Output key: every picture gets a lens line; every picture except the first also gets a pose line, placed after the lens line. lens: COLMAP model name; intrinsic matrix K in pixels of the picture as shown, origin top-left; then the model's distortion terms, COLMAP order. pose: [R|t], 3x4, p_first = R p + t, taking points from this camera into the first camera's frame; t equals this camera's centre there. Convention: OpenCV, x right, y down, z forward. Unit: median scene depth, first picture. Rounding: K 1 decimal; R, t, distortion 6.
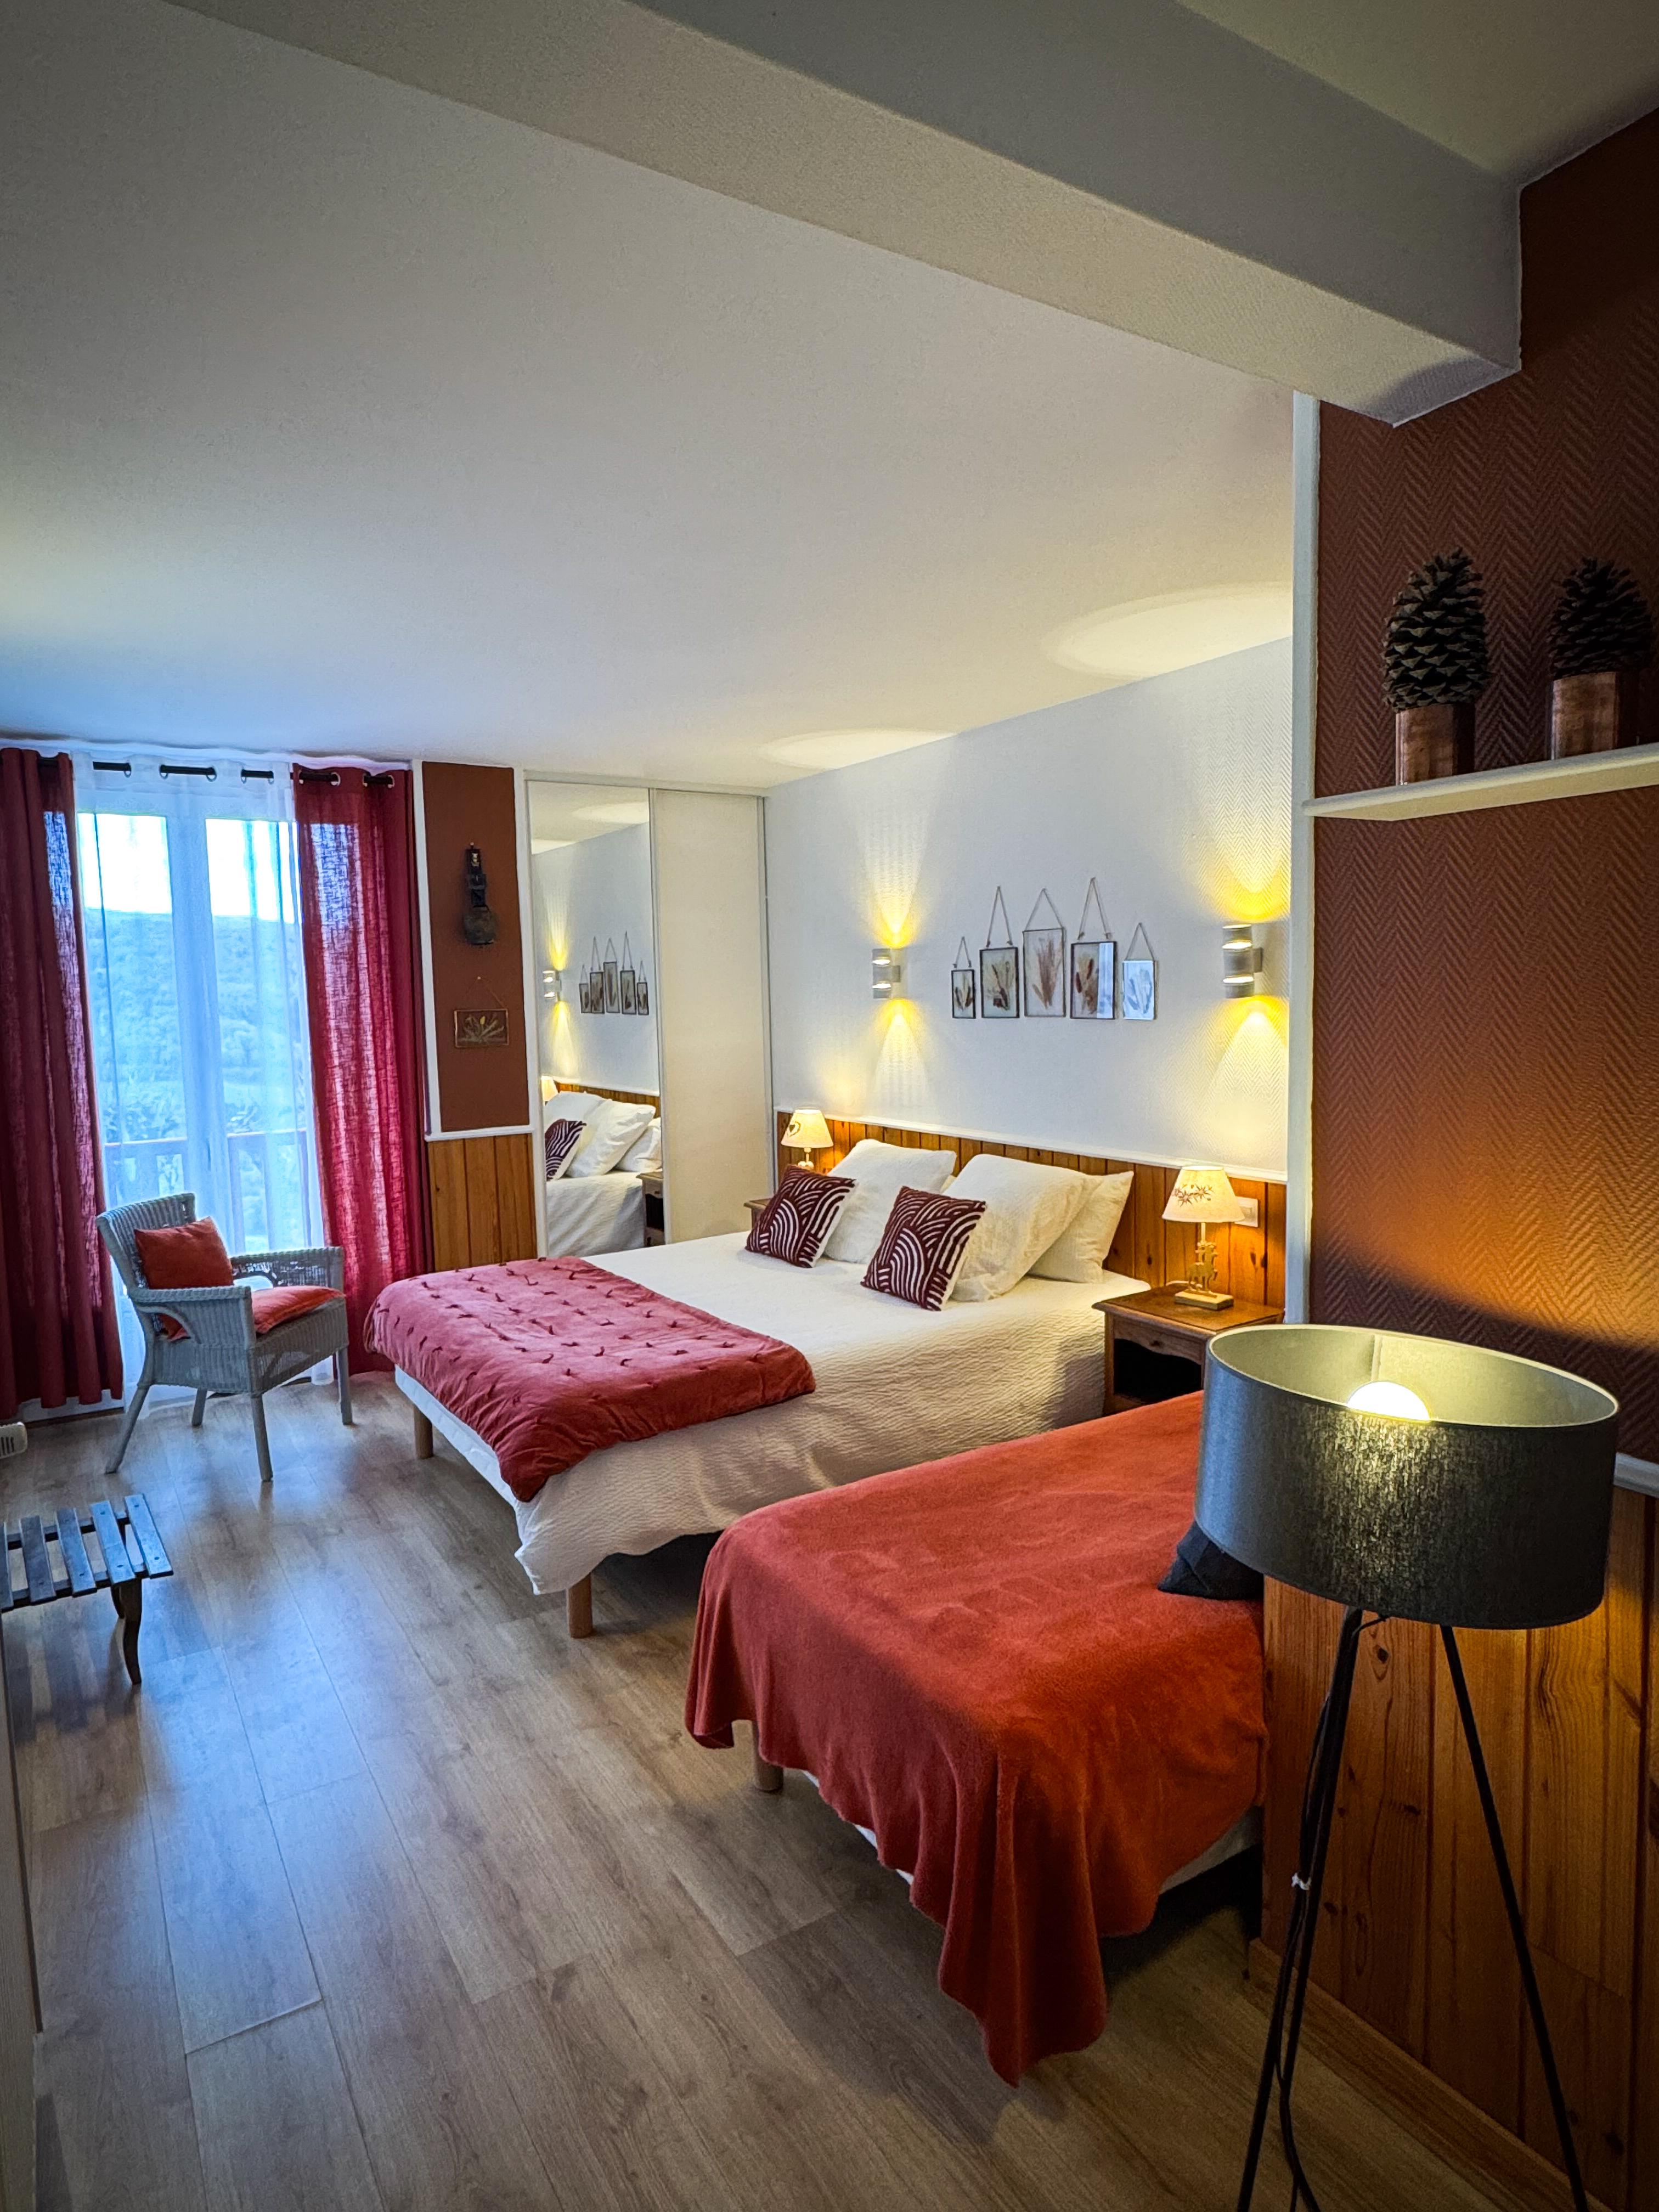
lens RADIAL K [[1270.1, 0, 834.6], [0, 1270.1, 1097.6], [0, 0, 1]] dist [0.001115, -0.000674]
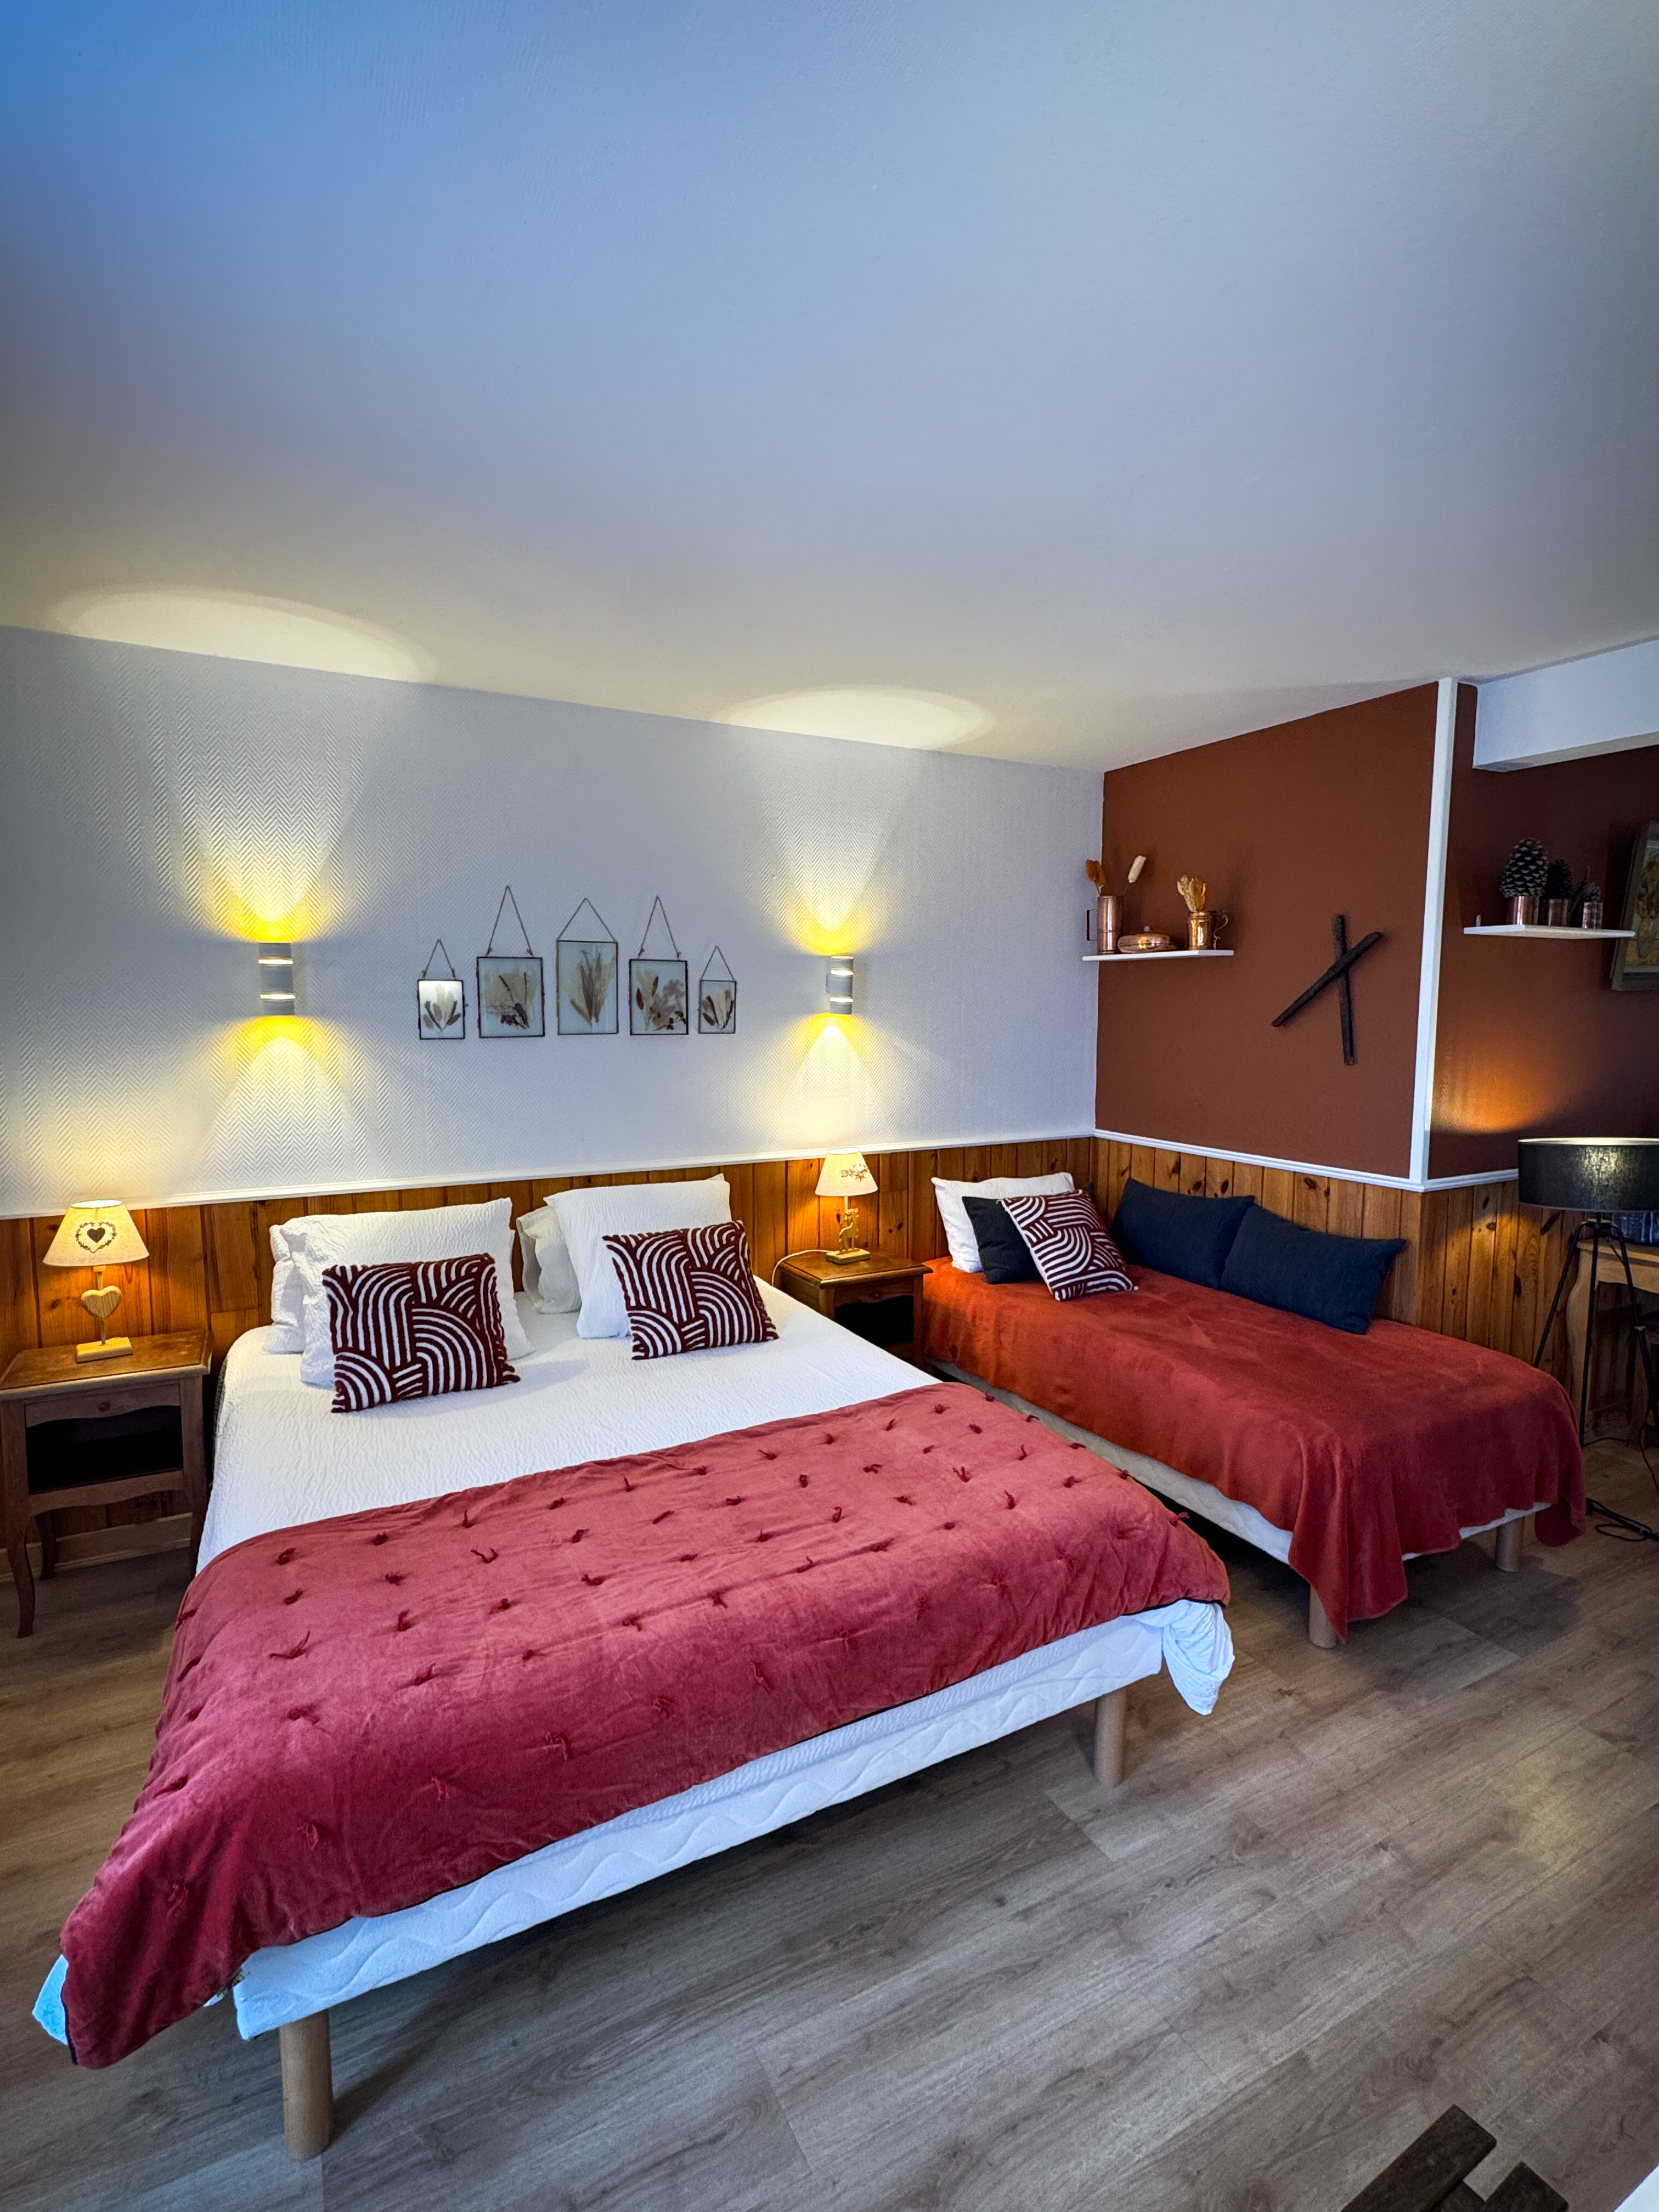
lens RADIAL K [[1056.5, 0, 822.2], [0, 1056.5, 1108.6], [0, 0, 1]] dist [-0.003600, -0.000475]
pose [[0.071228, -0.076214, 0.994544, -0.756585], [0.083711, 0.994016, 0.070178, -0.061958], [-0.993941, 0.078255, 0.077182, 0.968754]]
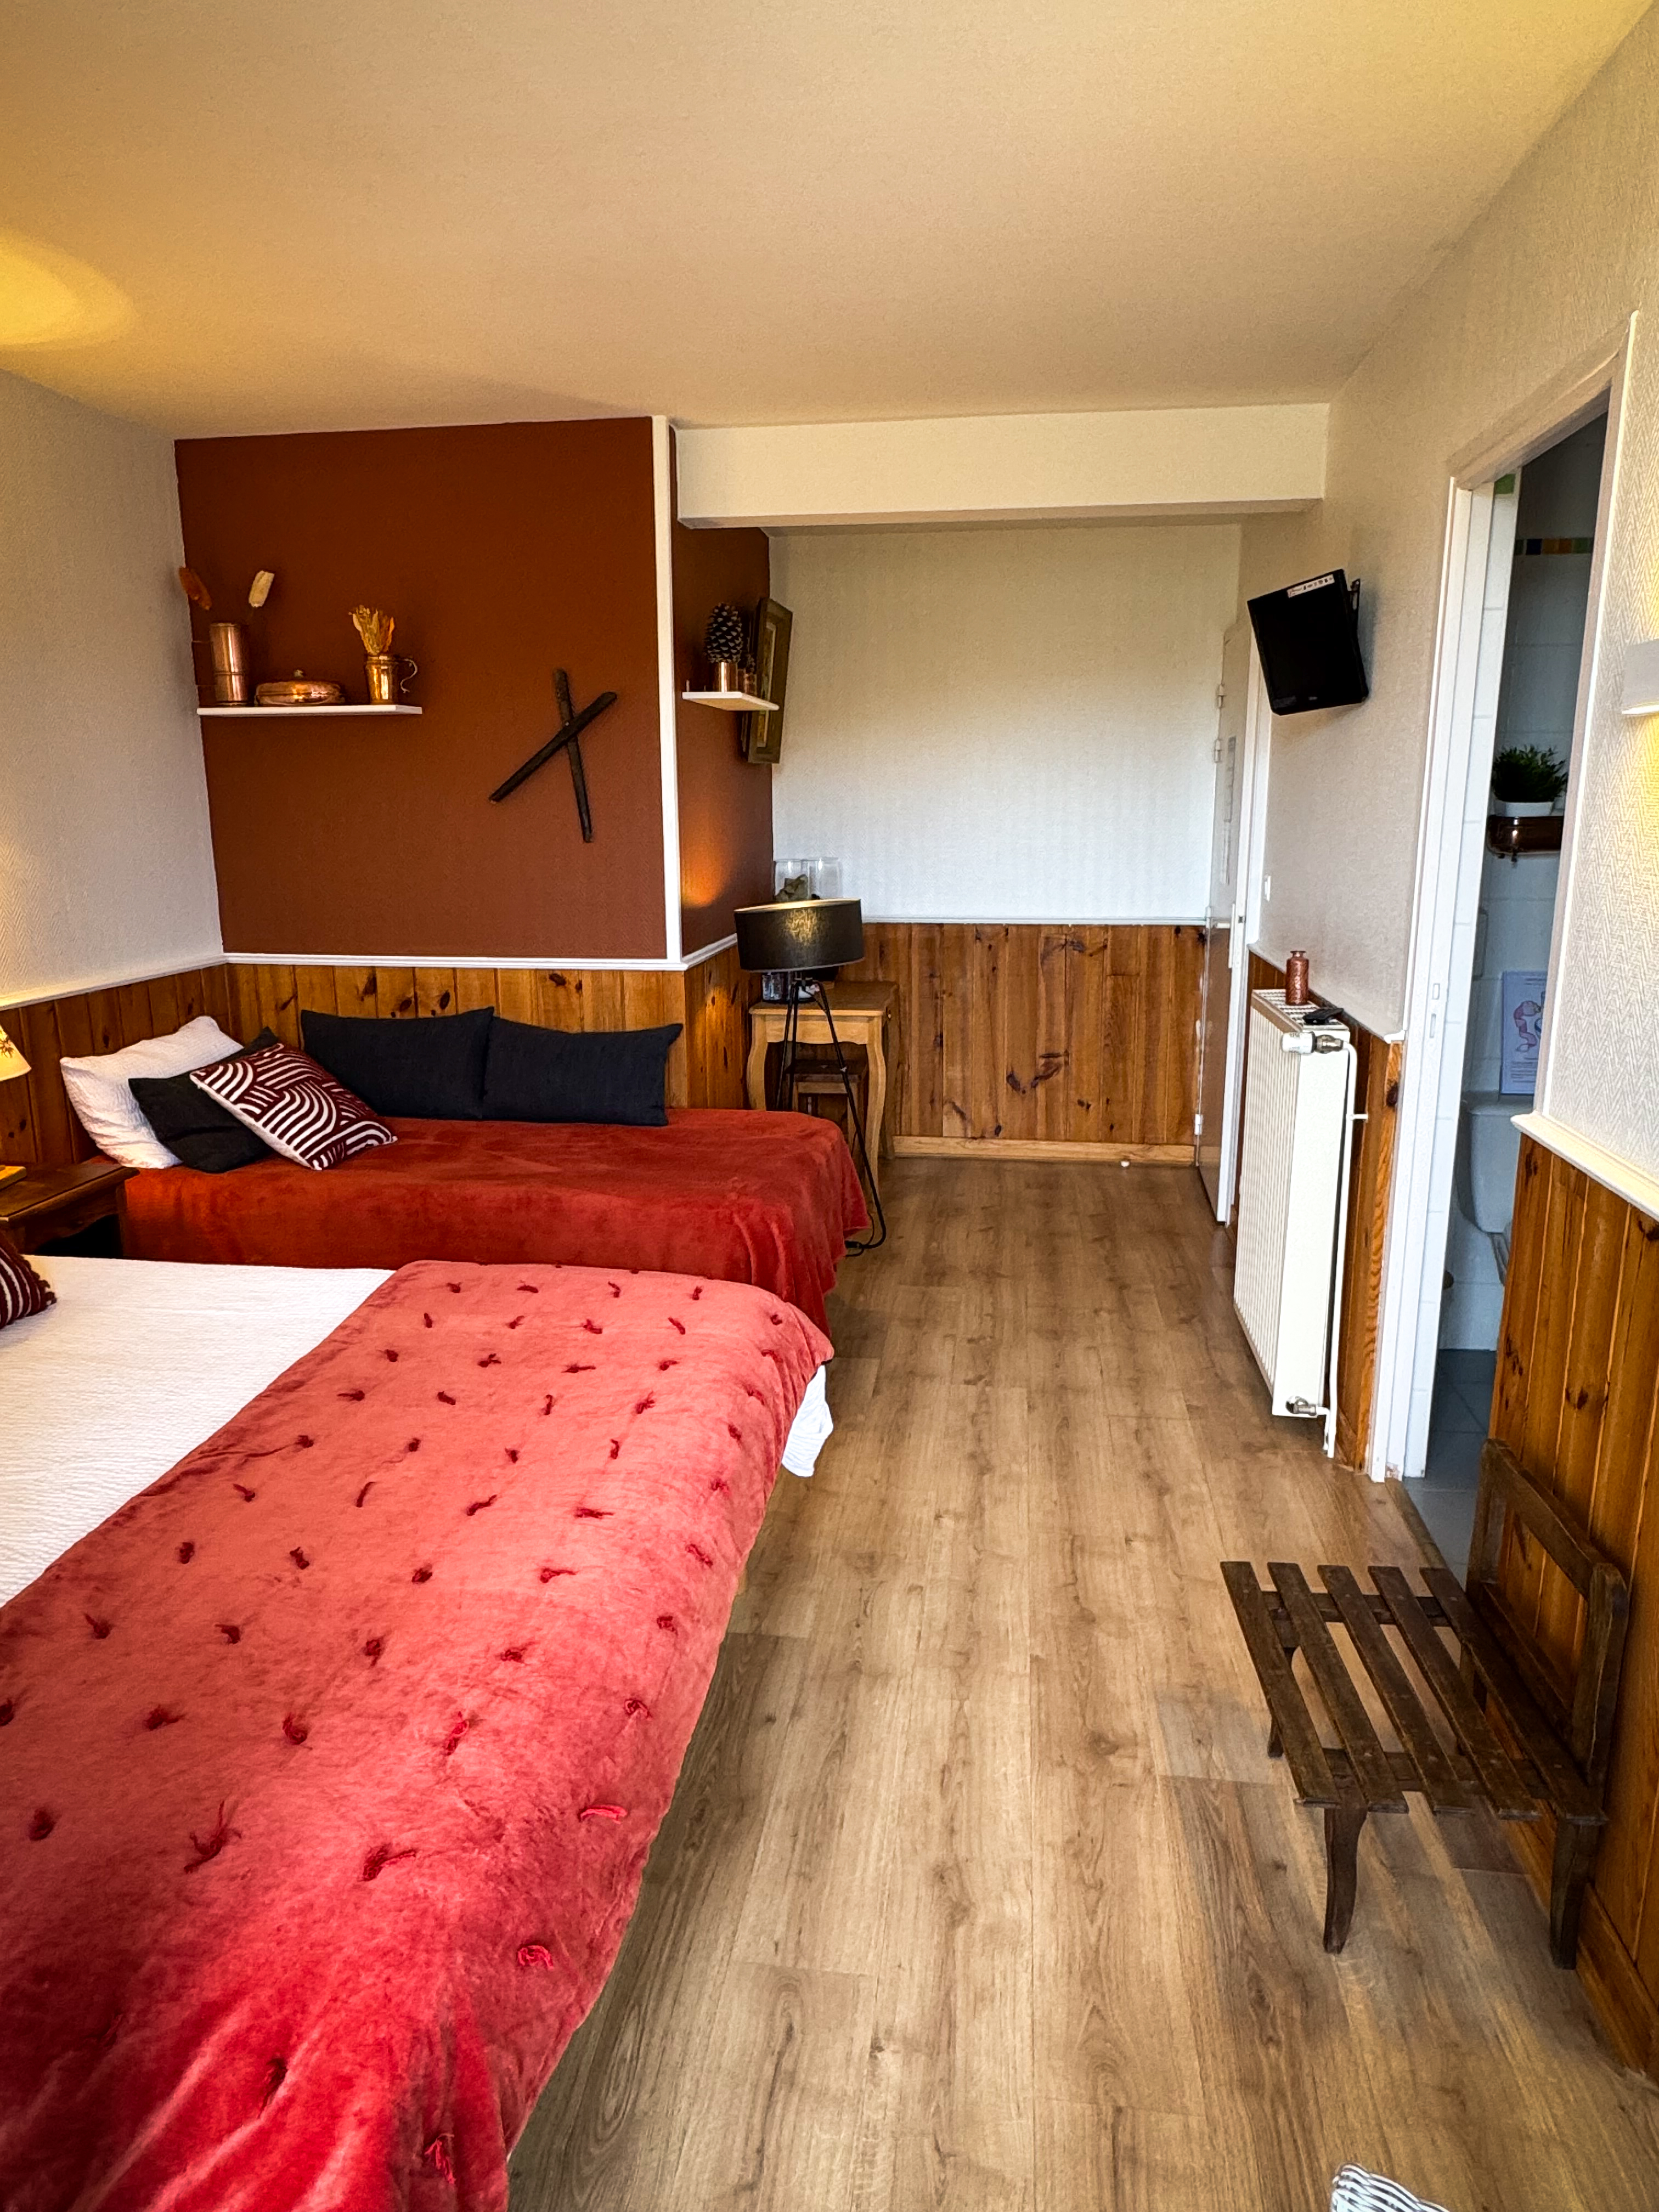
lens RADIAL K [[1391.9, 0, 828.9], [0, 1391.9, 1107.7], [0, 0, 1]] dist [-0.008446, 0.004439]
pose [[-0.766482, -0.111191, 0.632568, -0.662207], [0.079616, 0.960855, 0.265367, -0.072192], [-0.637312, 0.253762, -0.727625, 1.329762]]
